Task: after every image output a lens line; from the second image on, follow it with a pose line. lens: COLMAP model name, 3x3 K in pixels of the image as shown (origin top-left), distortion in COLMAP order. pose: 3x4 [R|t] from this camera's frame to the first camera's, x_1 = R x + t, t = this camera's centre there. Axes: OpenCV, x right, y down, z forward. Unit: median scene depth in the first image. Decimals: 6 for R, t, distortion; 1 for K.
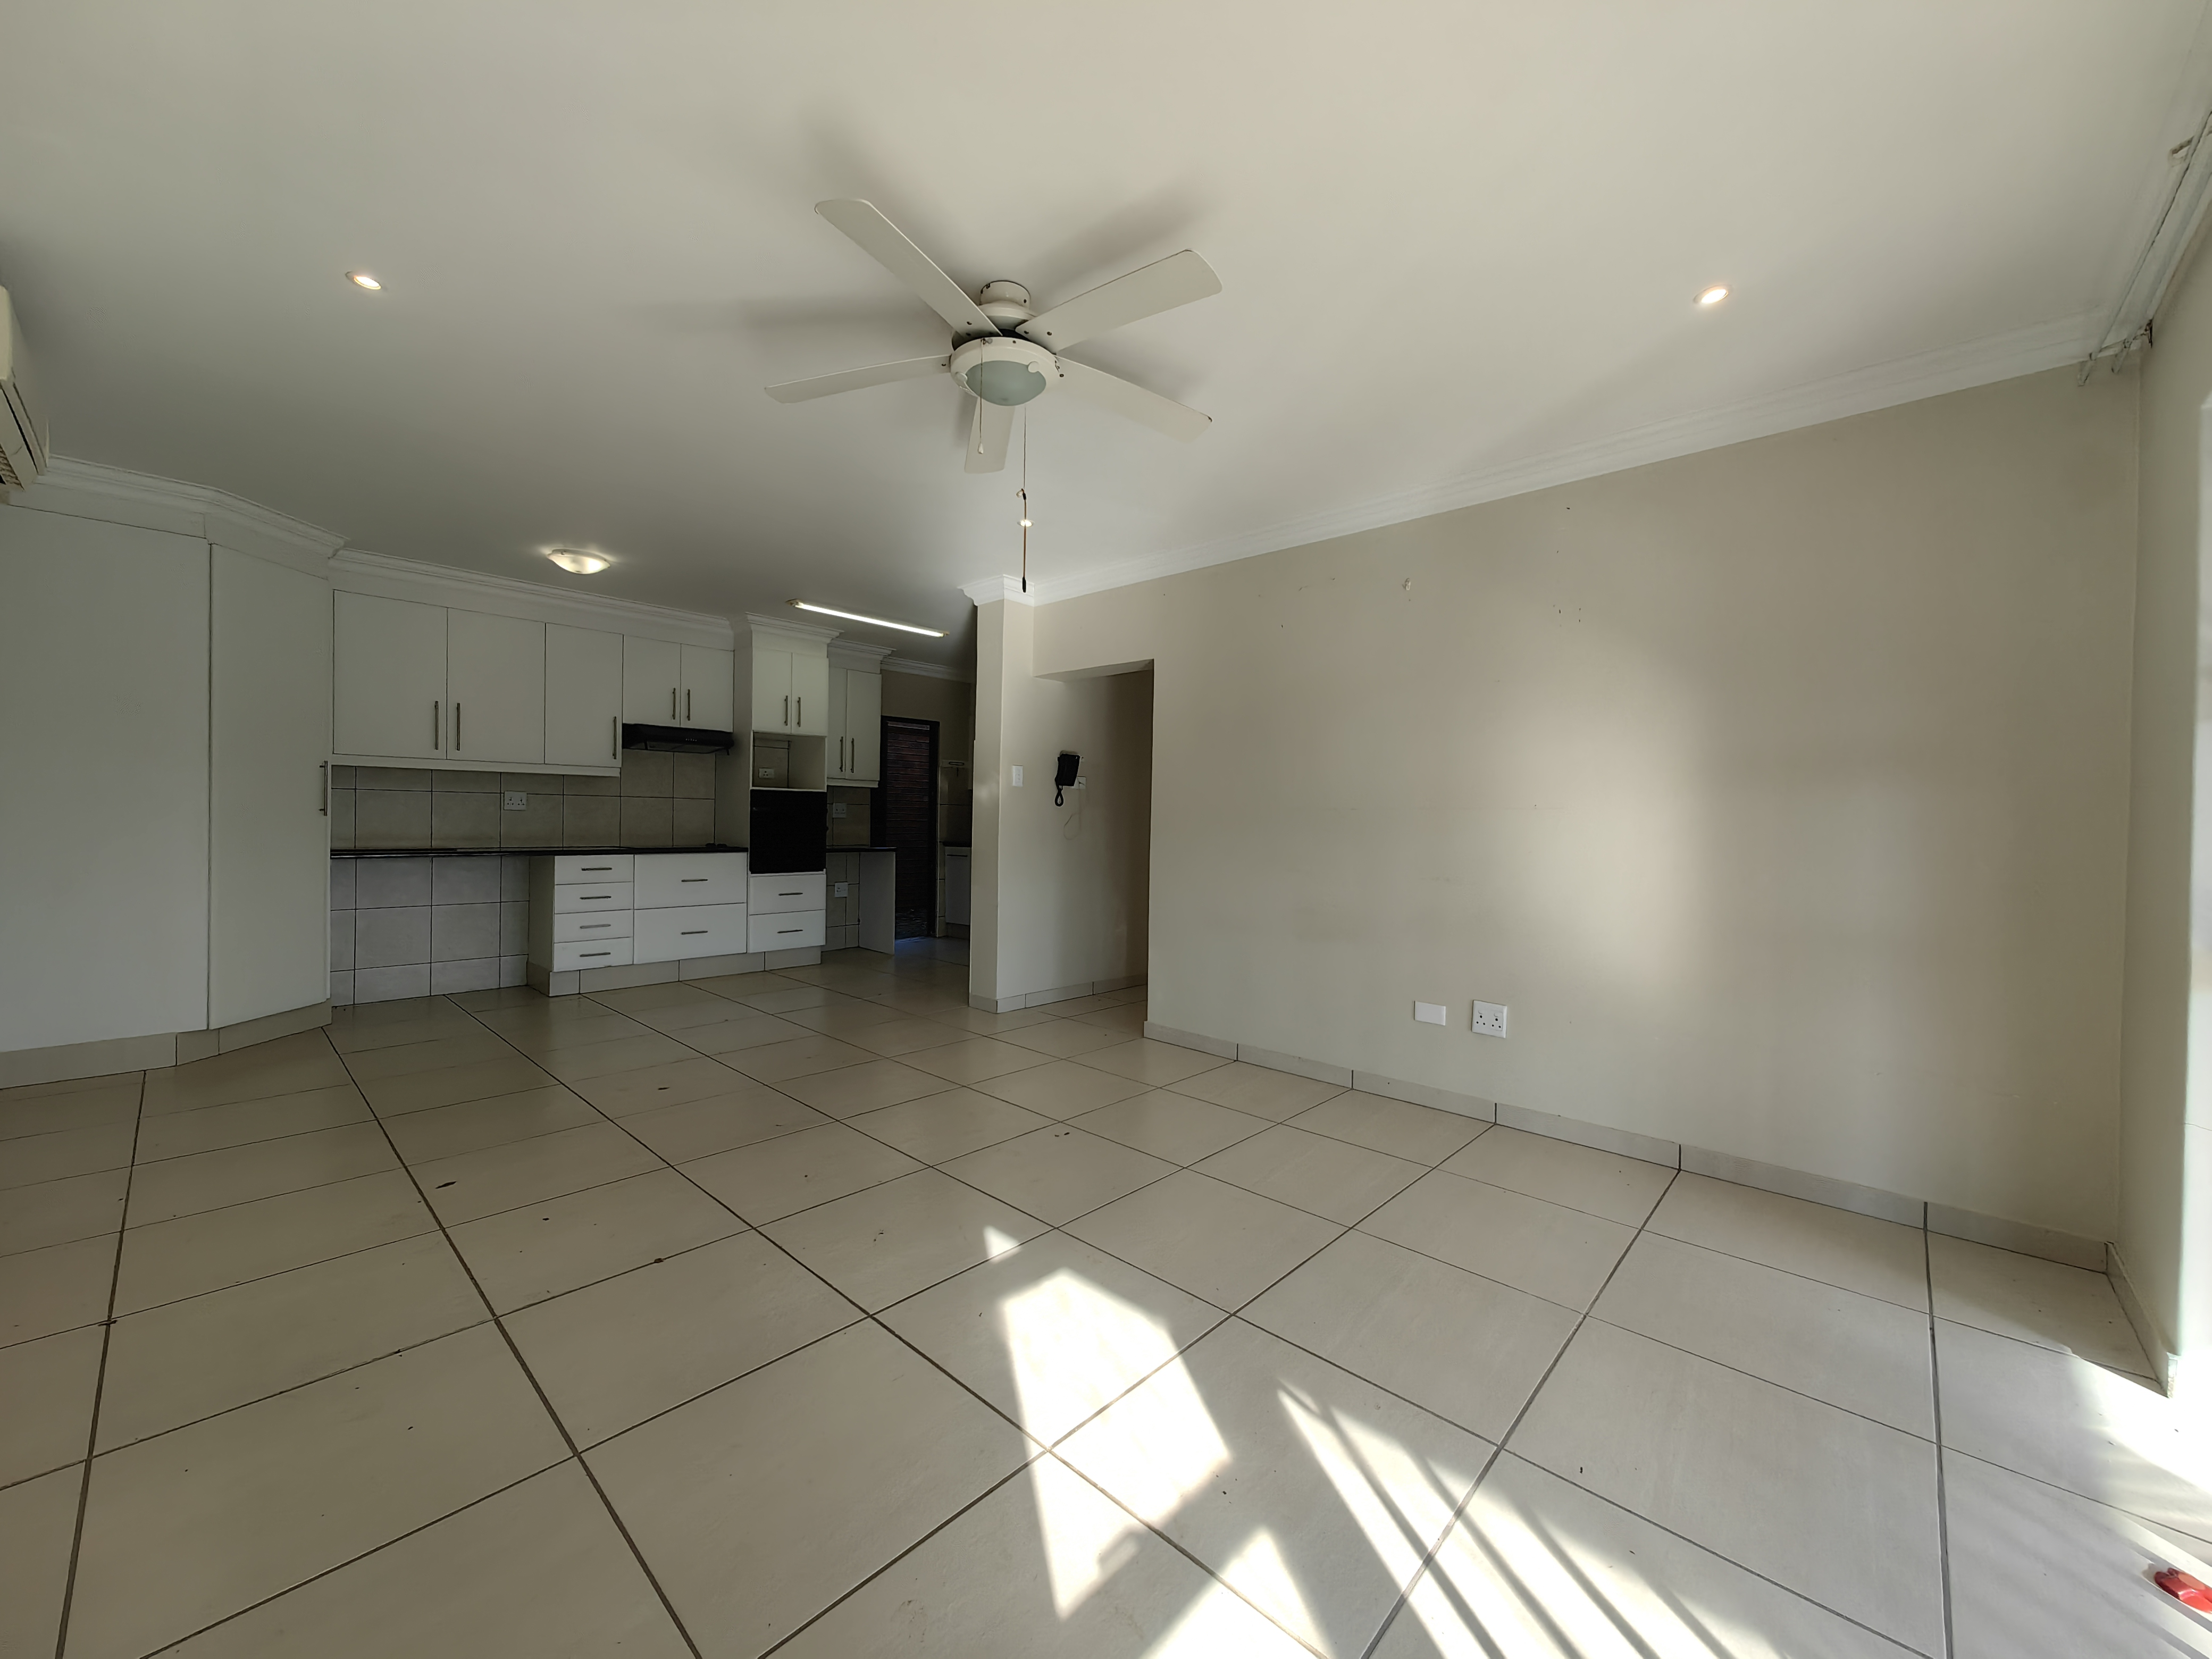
lens RADIAL K [[851.8, 0, 1103.8], [0, 851.8, 829.8], [0, 0, 1]] dist [0.005525, -0.000287]
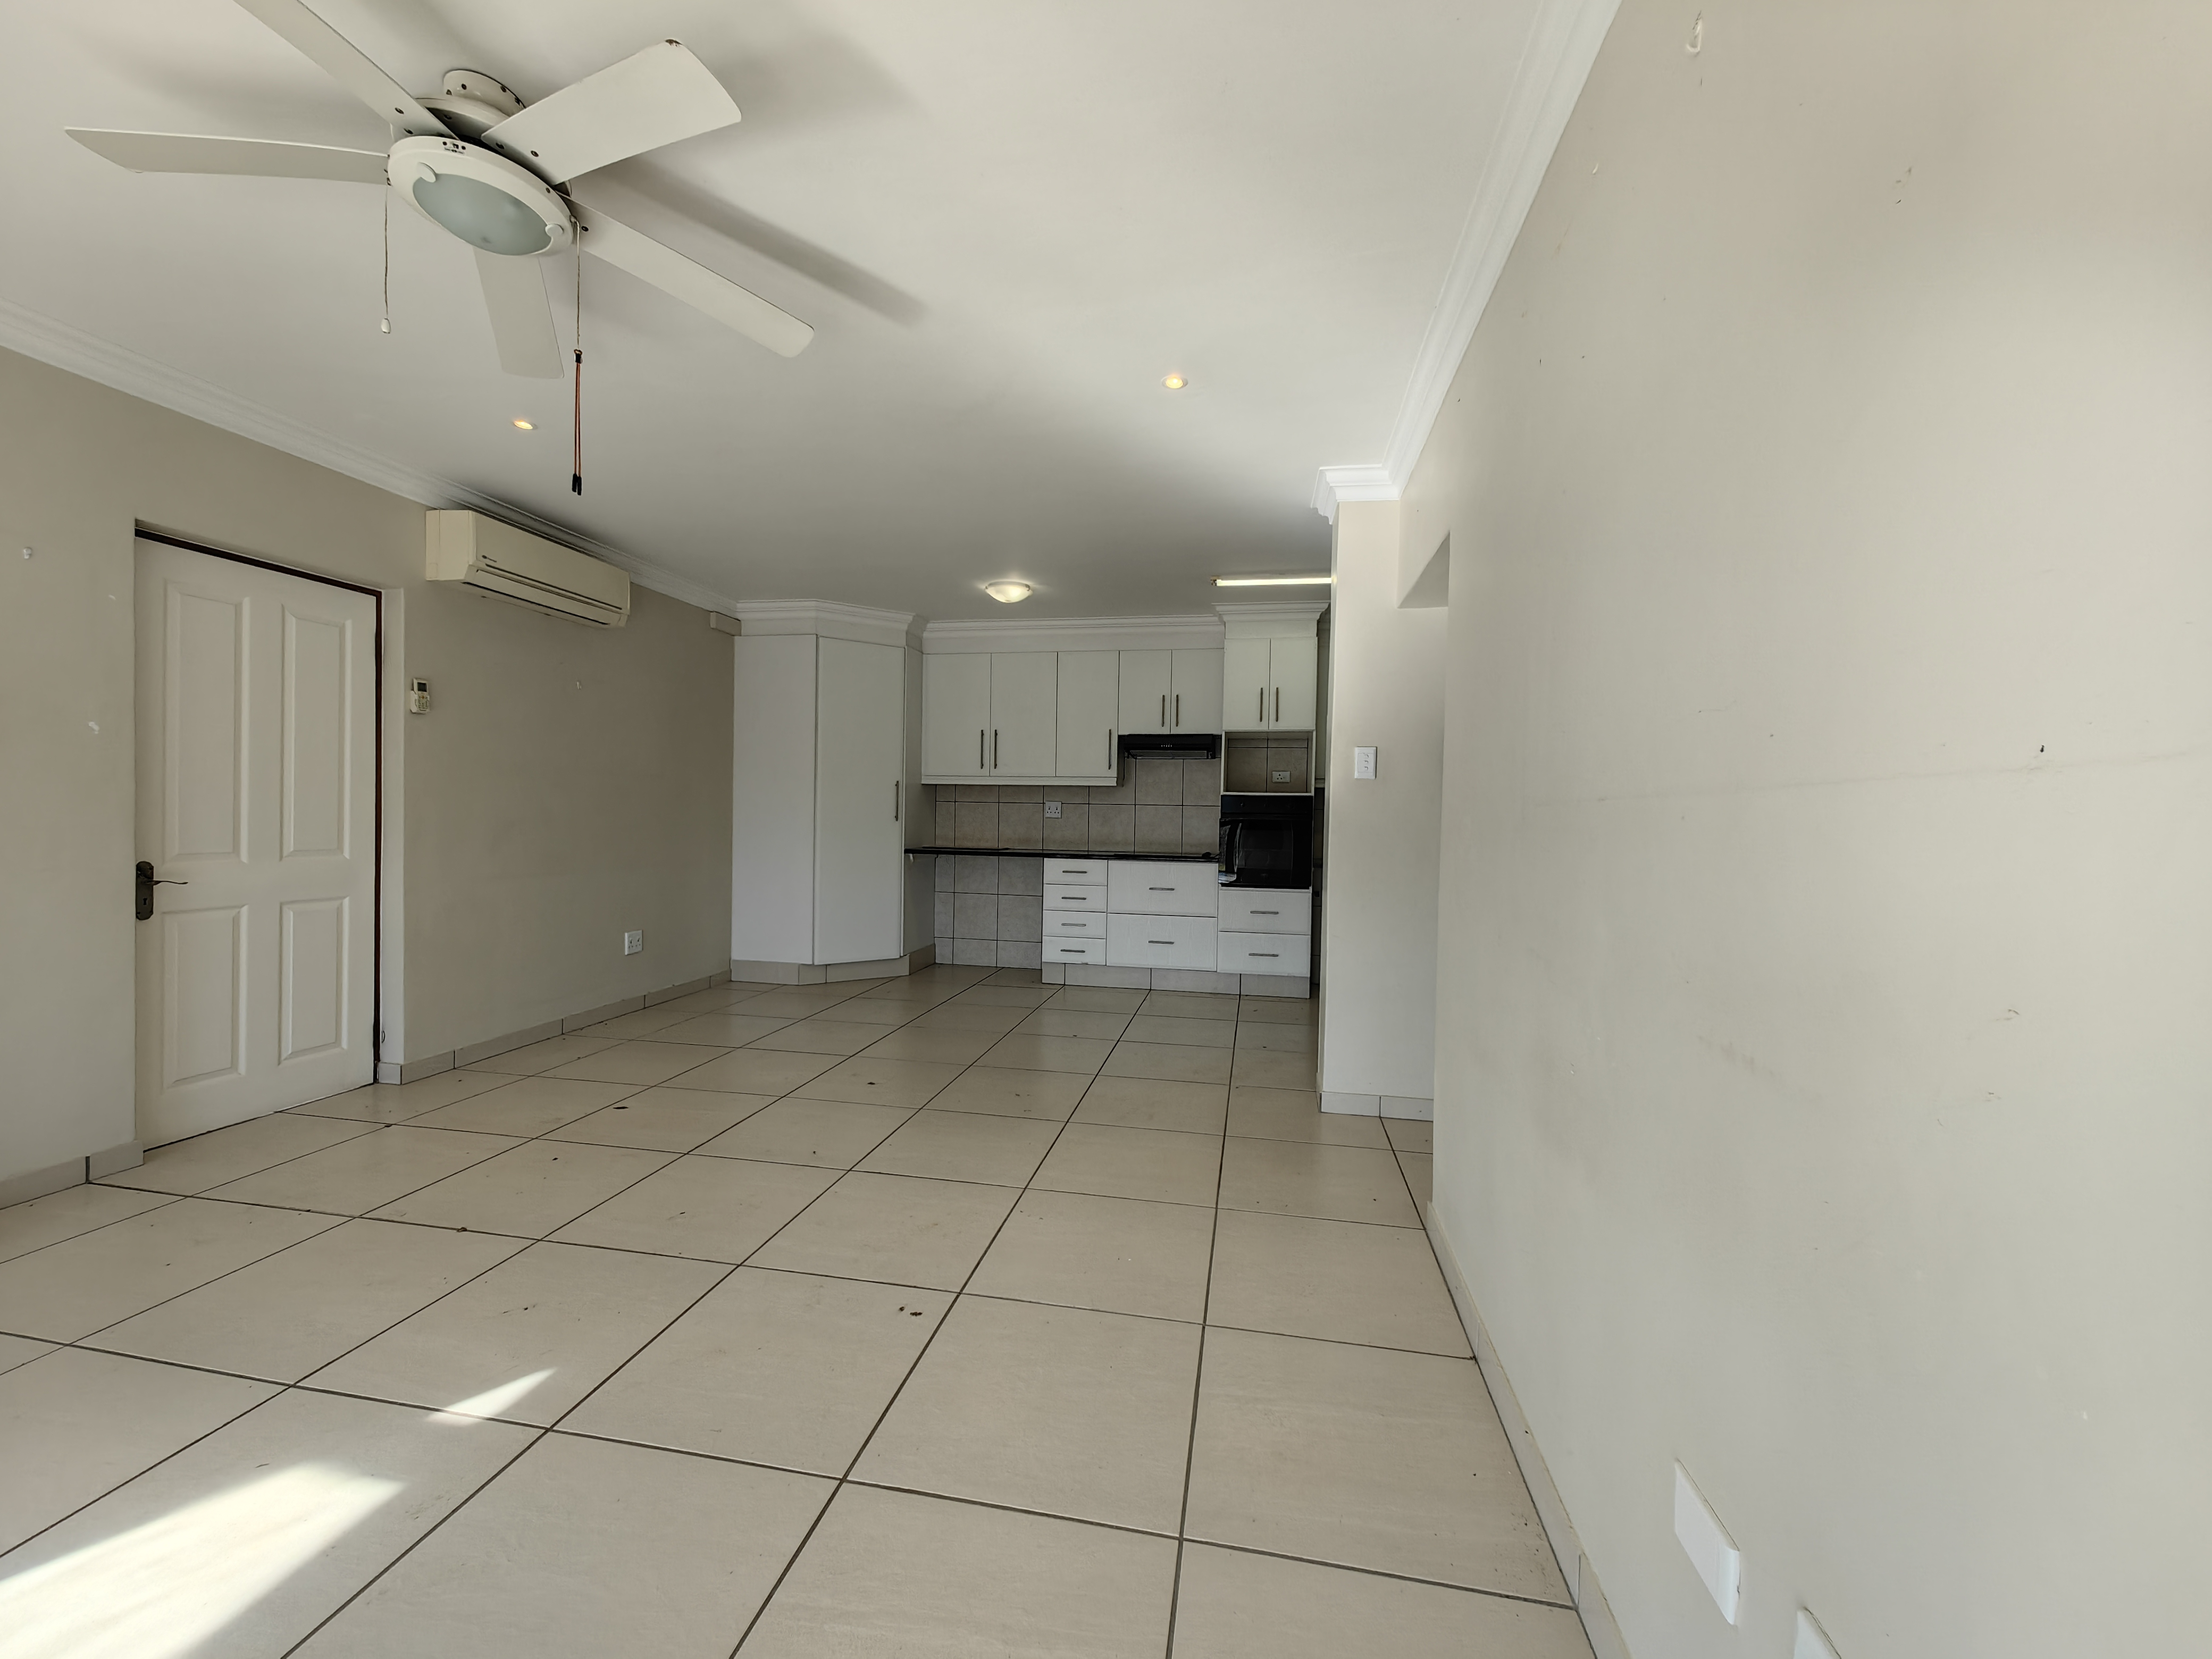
lens RADIAL K [[851.8, 0, 1094.3], [0, 851.8, 831.3], [0, 0, 1]] dist [0.005525, -0.000287]
pose [[0.526983, 0.009840, -0.849819, 0.326380], [-0.020230, 0.999795, -0.000968, -0.004769], [0.849635, 0.017701, 0.527074, 0.444214]]
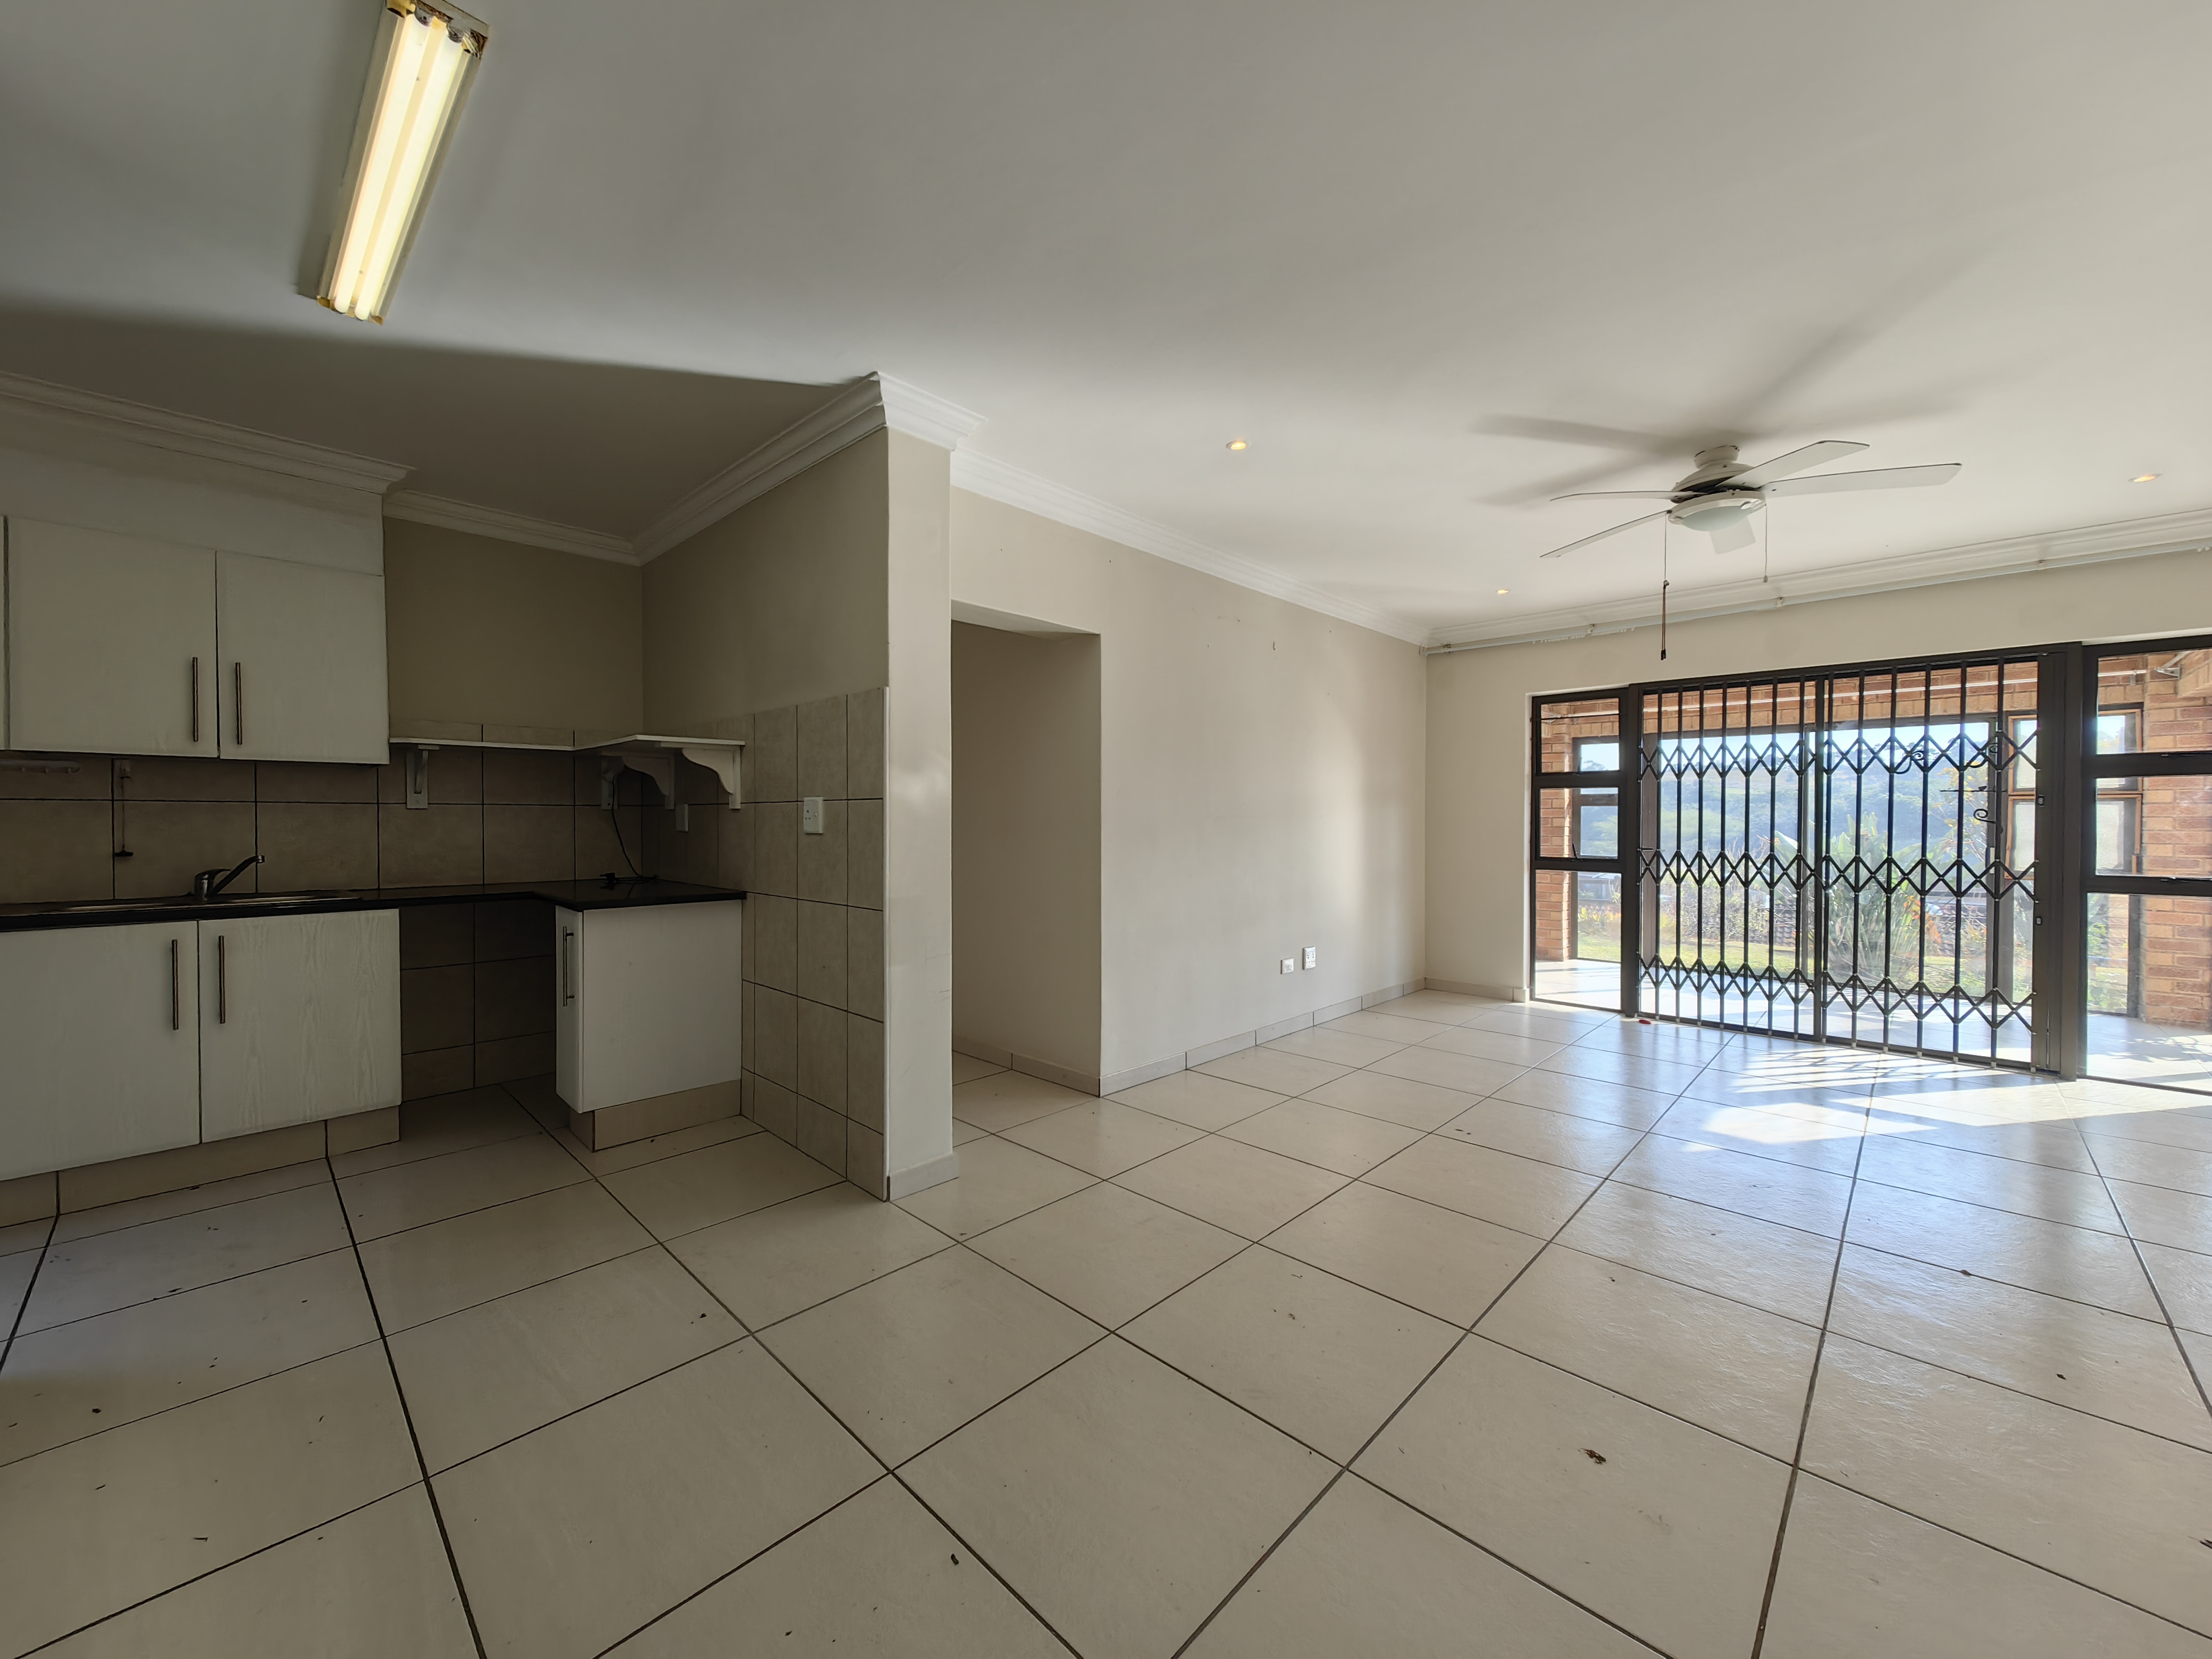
lens RADIAL K [[851.8, 0, 1106.7], [0, 851.8, 830.7], [0, 0, 1]] dist [0.005525, -0.000287]
pose [[0.015855, -0.030775, 0.999401, -0.631210], [0.011906, 0.999461, 0.030588, -0.030007], [-0.999803, 0.011413, 0.016213, 0.815166]]
